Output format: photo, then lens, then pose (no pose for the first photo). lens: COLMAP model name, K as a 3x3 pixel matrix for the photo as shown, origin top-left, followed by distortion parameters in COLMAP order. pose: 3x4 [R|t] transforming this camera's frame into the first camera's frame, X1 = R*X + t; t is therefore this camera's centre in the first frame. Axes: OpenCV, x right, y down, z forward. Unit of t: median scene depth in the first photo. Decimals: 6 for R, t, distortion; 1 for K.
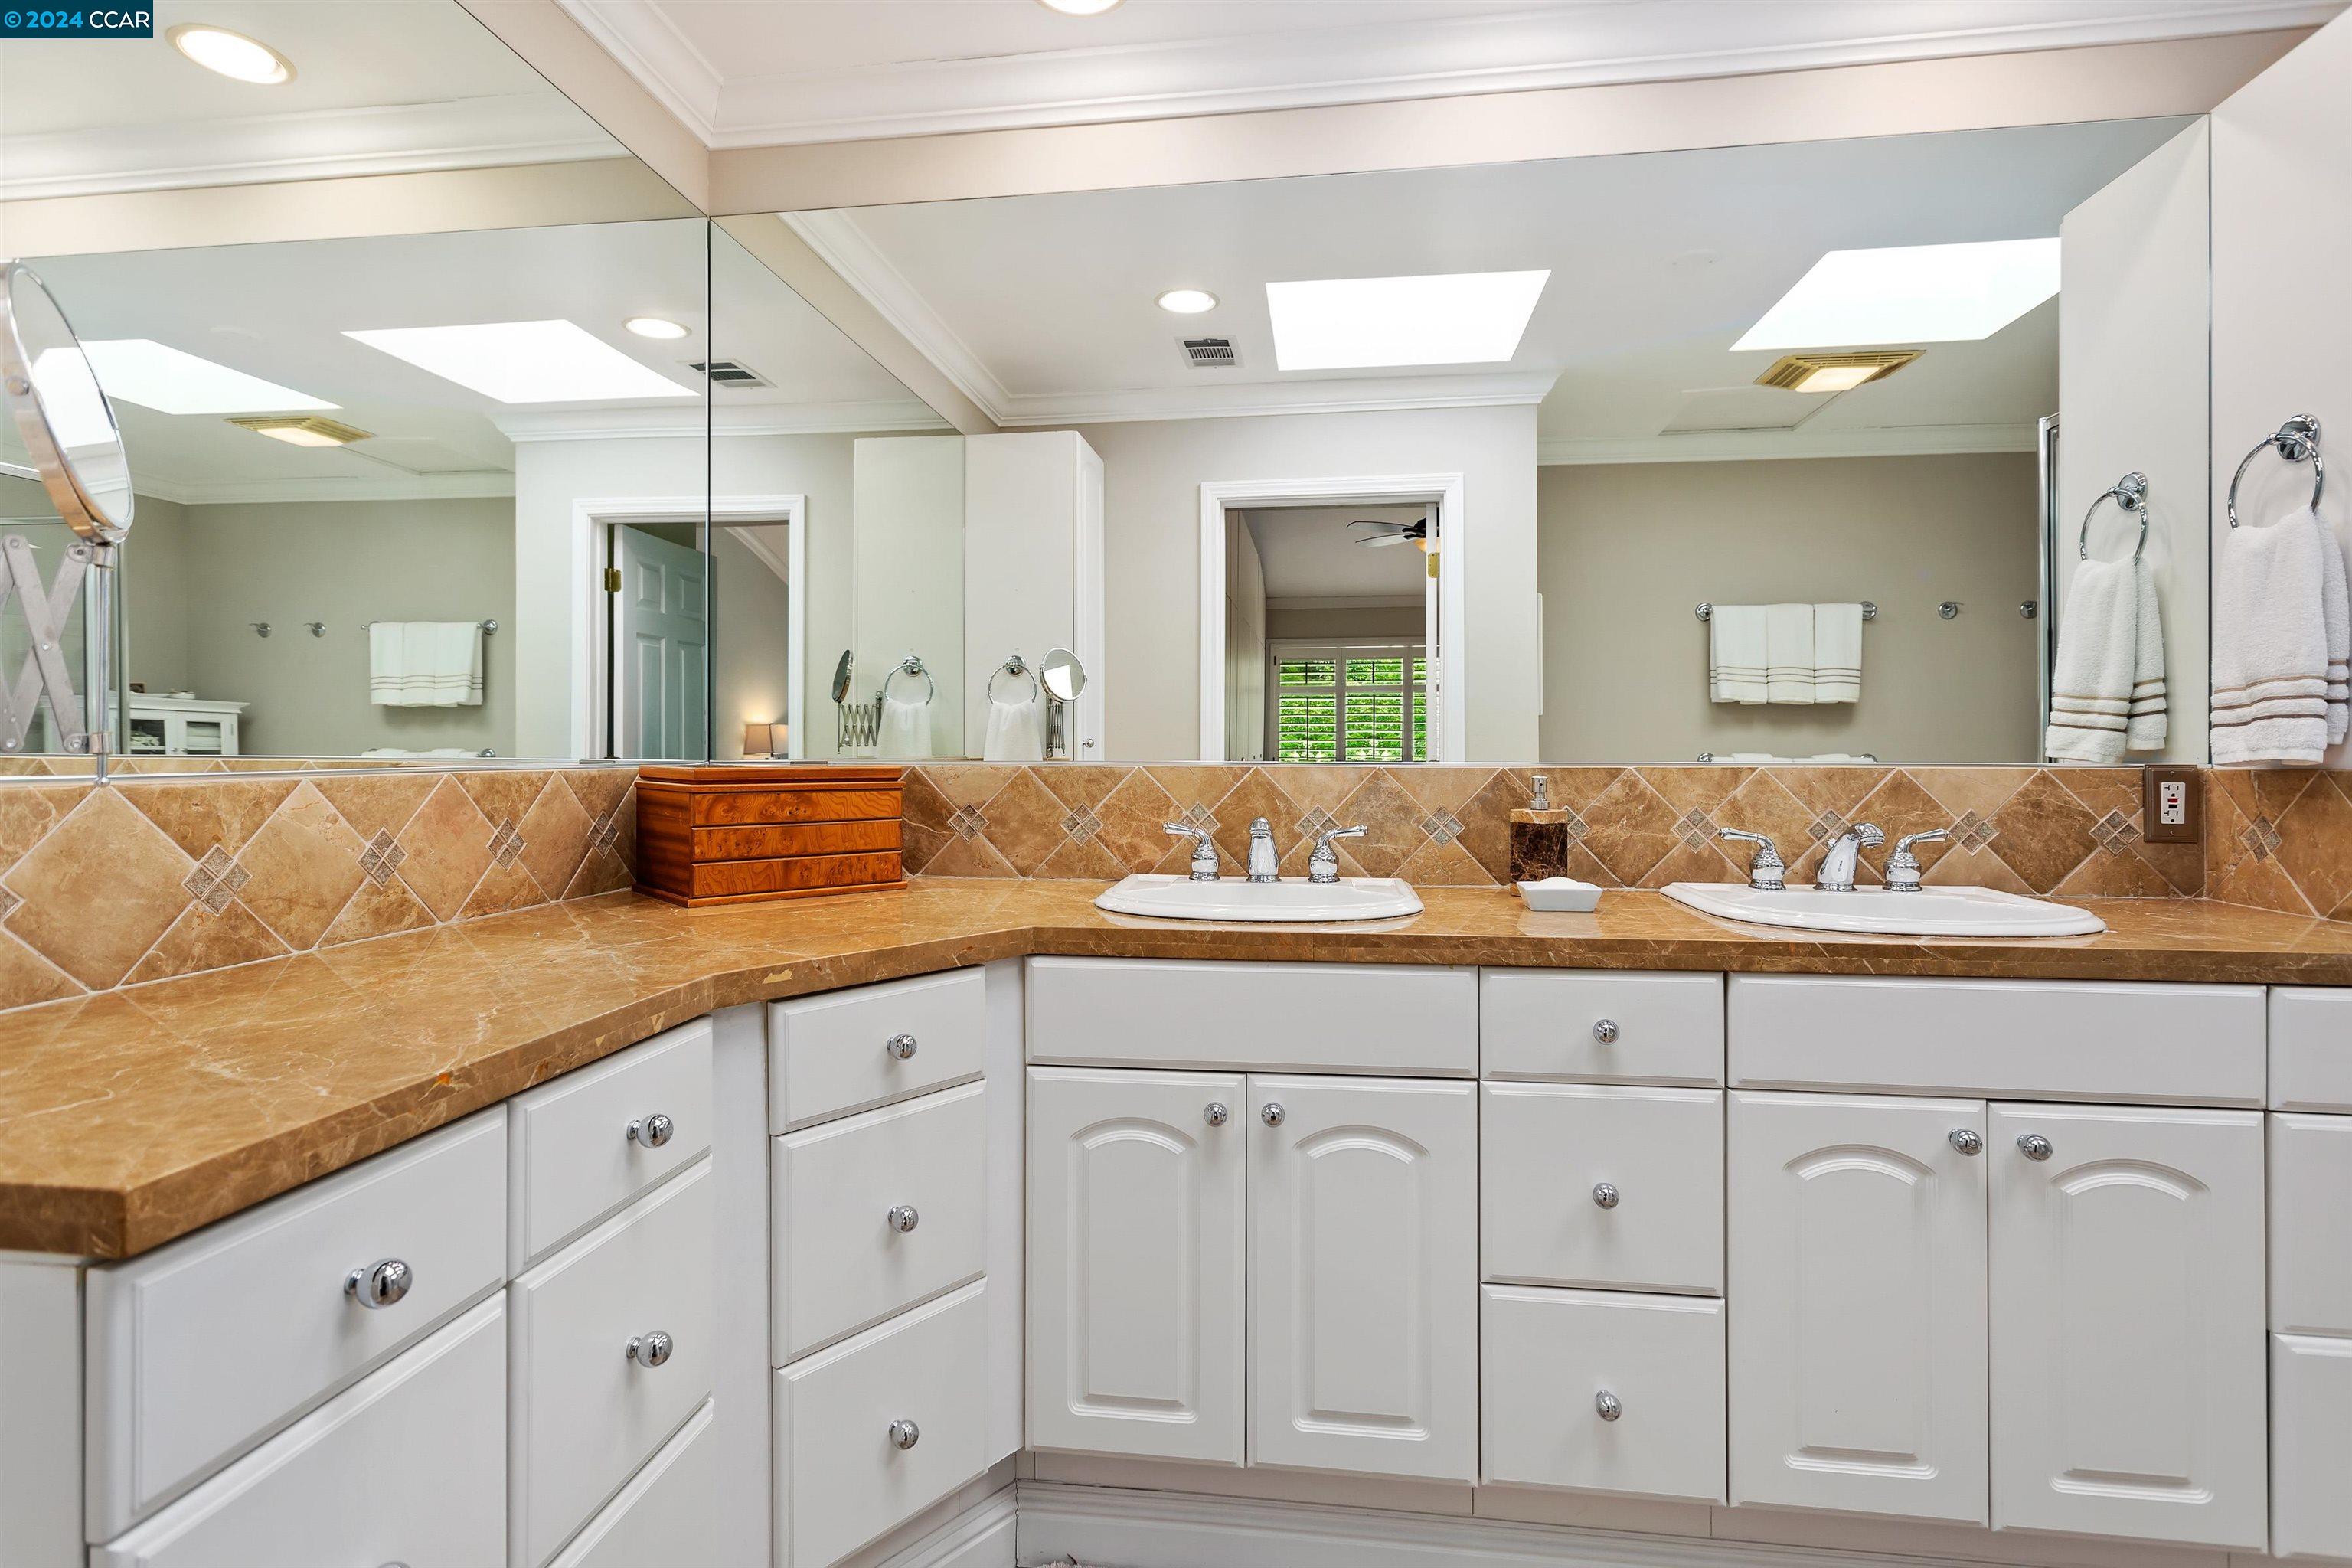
lens RADIAL K [[1114.7, 0, 1183.1], [0, 1114.7, 747.2], [0, 0, 1]] dist [0.002266, 0.000365]
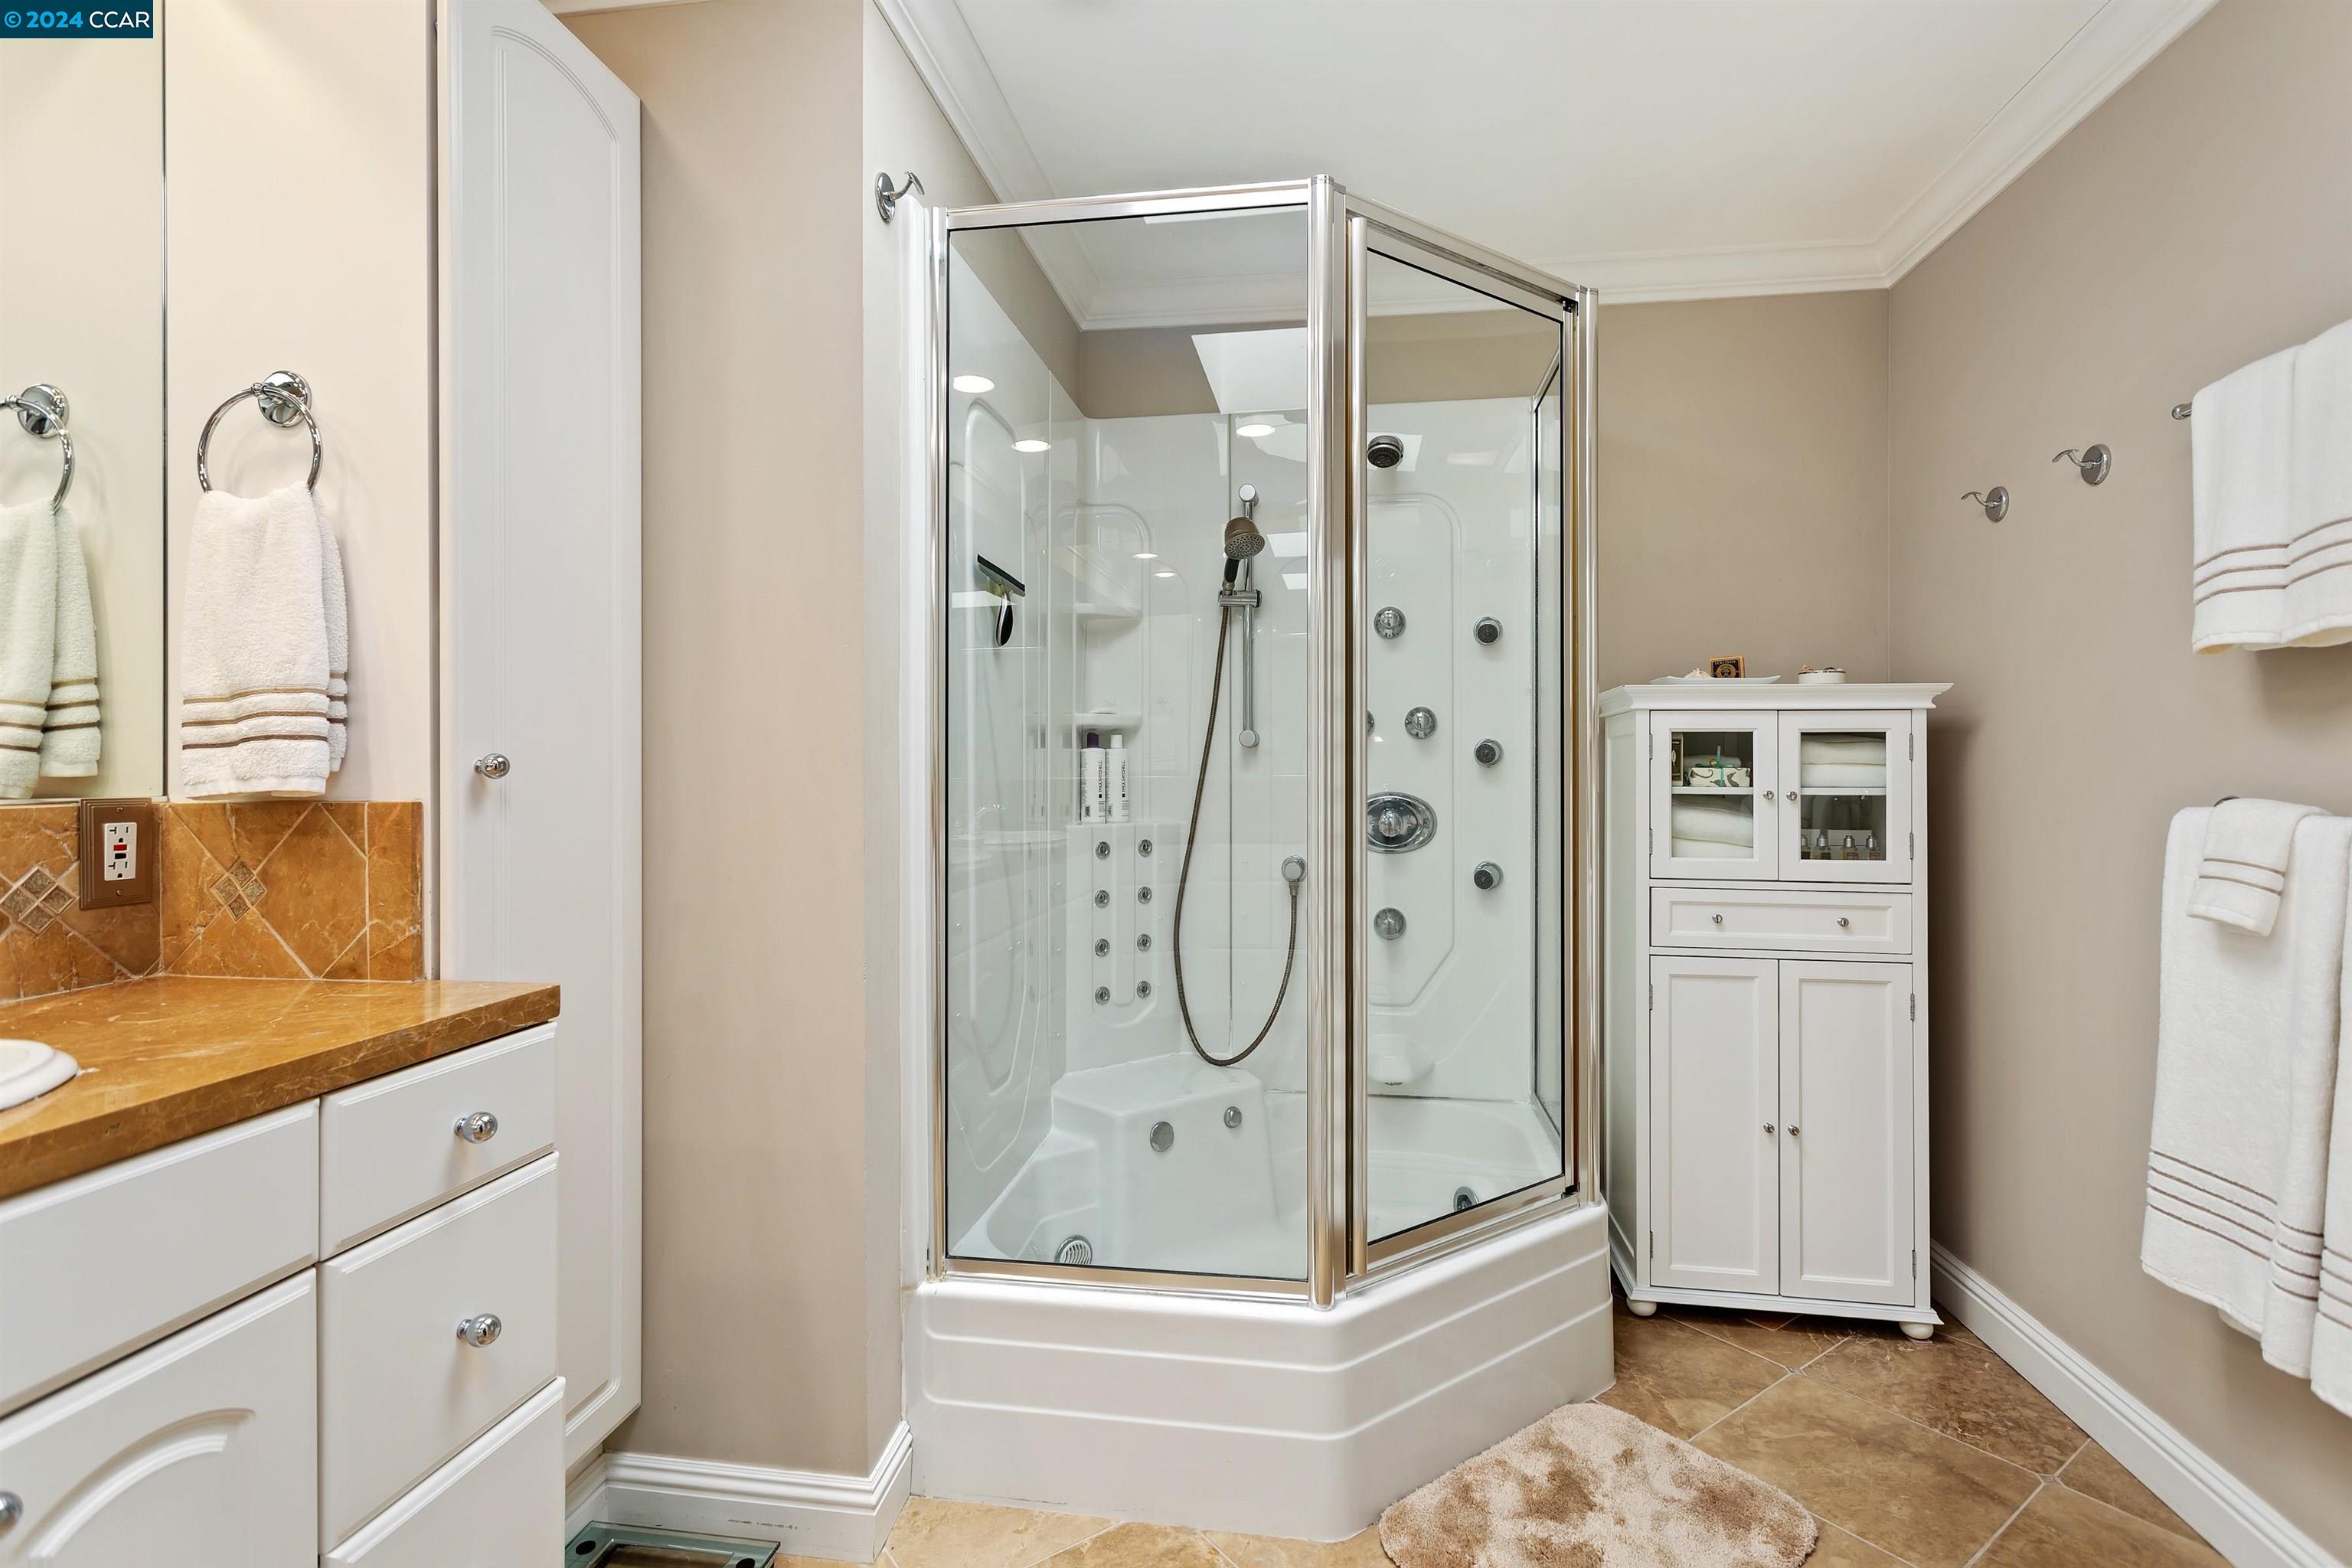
lens RADIAL K [[1114.7, 0, 1174.4], [0, 1114.7, 767.9], [0, 0, 1]] dist [0.002266, 0.000365]
pose [[0.007723, -0.001696, 0.999969, 0.166262], [-0.003995, 0.999991, 0.001727, -0.008230], [-0.999962, -0.004009, 0.007716, 0.311898]]
